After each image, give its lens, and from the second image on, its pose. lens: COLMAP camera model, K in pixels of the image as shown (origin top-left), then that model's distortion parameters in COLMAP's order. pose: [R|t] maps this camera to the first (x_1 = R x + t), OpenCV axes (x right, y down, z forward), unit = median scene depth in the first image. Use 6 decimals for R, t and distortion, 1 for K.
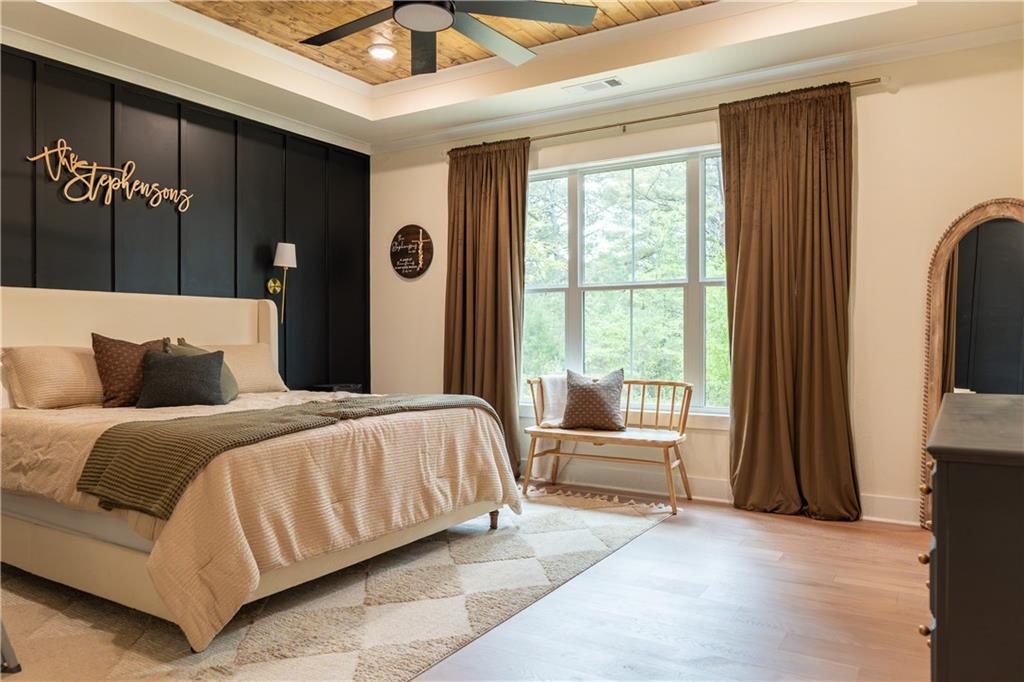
lens RADIAL K [[733.9, 0, 505.5], [0, 733.9, 358.5], [0, 0, 1]] dist [-0.001524, -0.001885]
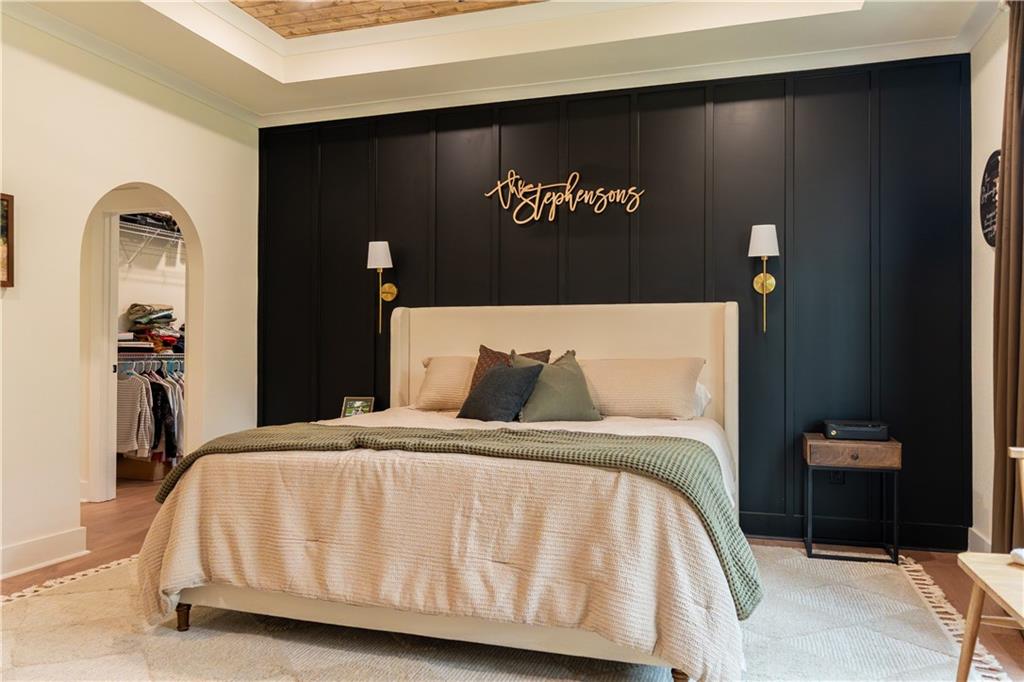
lens RADIAL K [[733.9, 0, 505.5], [0, 733.9, 358.5], [0, 0, 1]] dist [-0.001524, -0.001885]
pose [[0.244801, 0.012091, -0.969498, 0.453265], [-0.033330, 0.999436, 0.004049, -0.018406], [0.969000, 0.031322, 0.245066, 0.701515]]
